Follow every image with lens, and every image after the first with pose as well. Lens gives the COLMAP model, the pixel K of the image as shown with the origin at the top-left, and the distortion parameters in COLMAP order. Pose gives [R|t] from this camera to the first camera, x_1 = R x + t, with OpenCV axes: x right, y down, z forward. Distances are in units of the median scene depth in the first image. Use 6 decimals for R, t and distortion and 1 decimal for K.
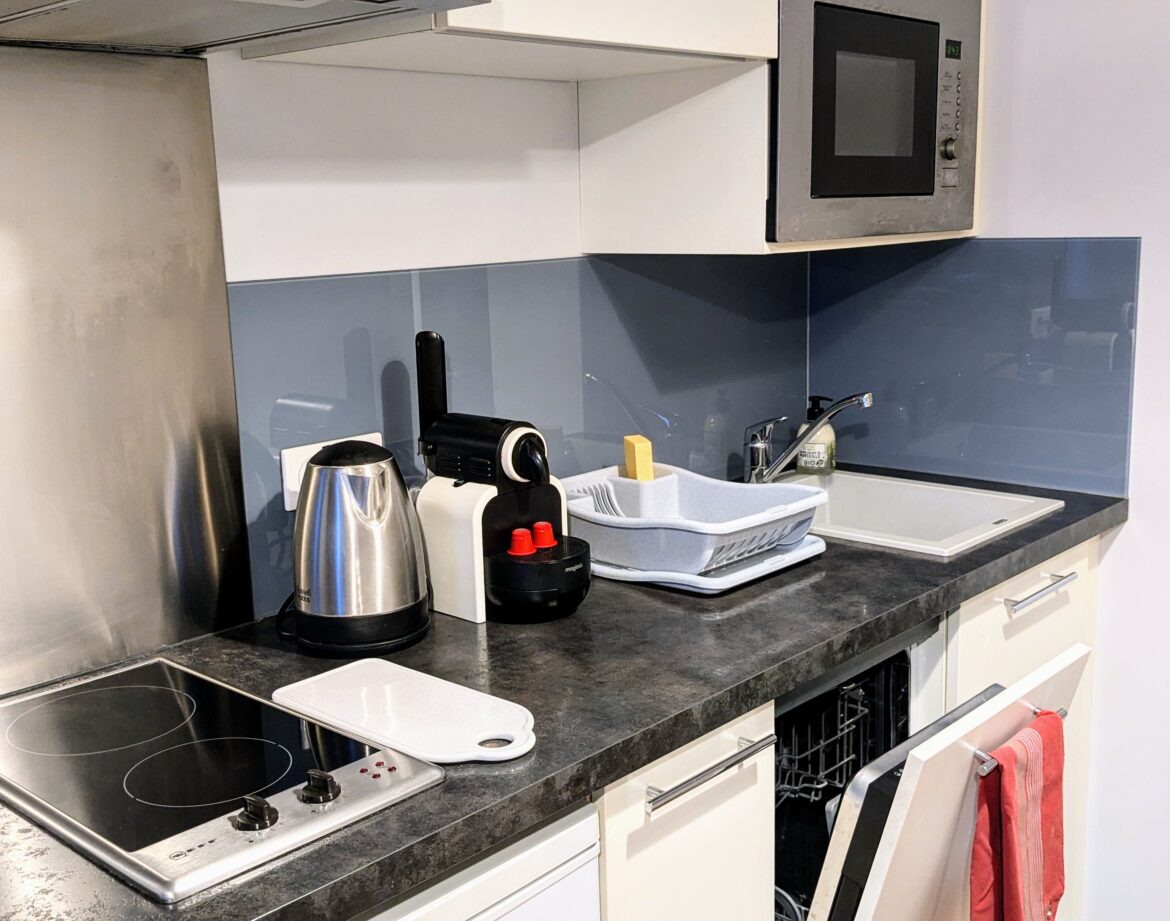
lens RADIAL K [[1295.0, 0, 555.2], [0, 1295.0, 455.3], [0, 0, 1]] dist [0.129652, -0.391968]
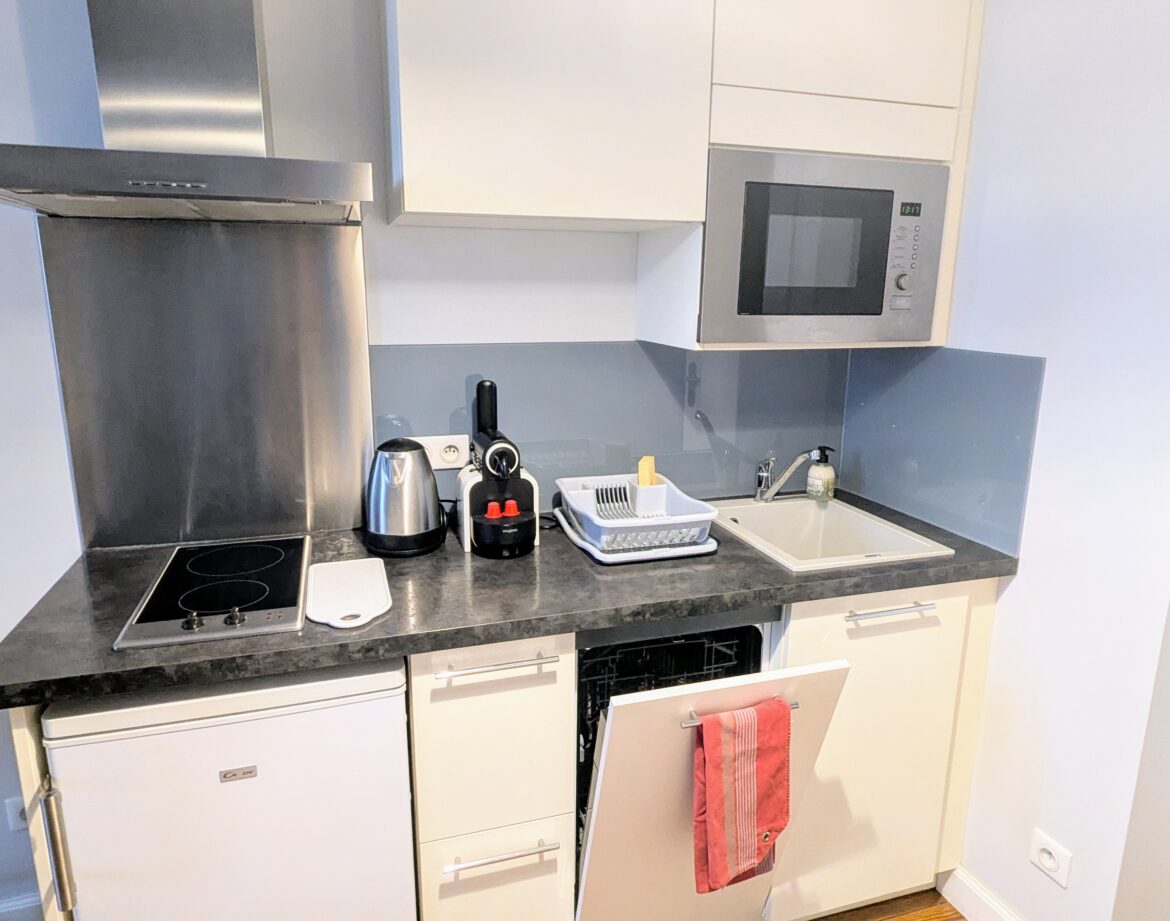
lens RADIAL K [[763.0, 0, 585.7], [0, 763.0, 457.8], [0, 0, 1]] dist [-0.001299, 0.001446]
pose [[0.871721, 0.141051, -0.469262, 0.496003], [-0.124618, 0.990002, 0.066078, -0.075449], [0.473890, 0.000877, 0.880583, 0.164100]]
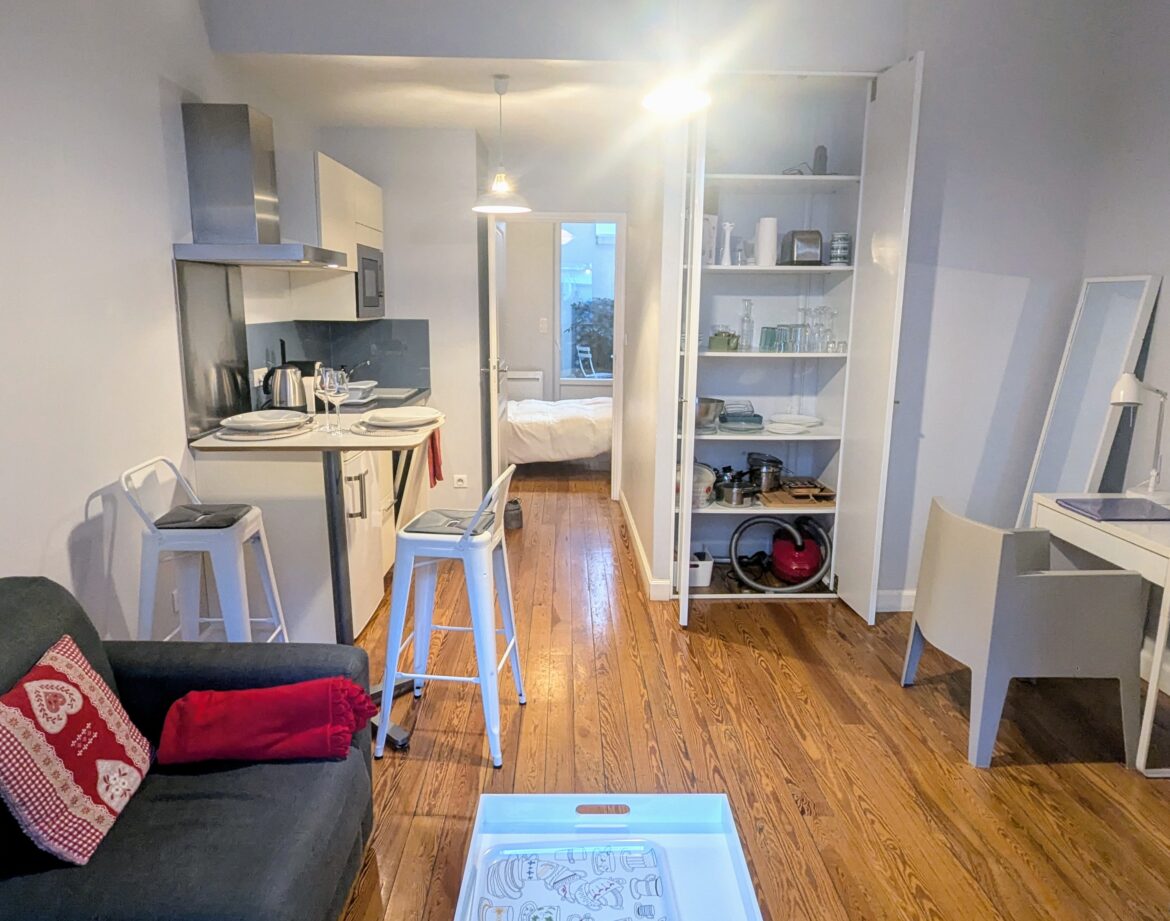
lens RADIAL K [[787.3, 0, 585.0], [0, 787.3, 460.5], [0, 0, 1]] dist [-0.006926, -0.001244]
pose [[0.713925, -0.103622, 0.692513, -1.047321], [0.104251, 0.993697, 0.041215, 0.240036], [-0.692418, 0.042771, 0.720227, -1.174217]]
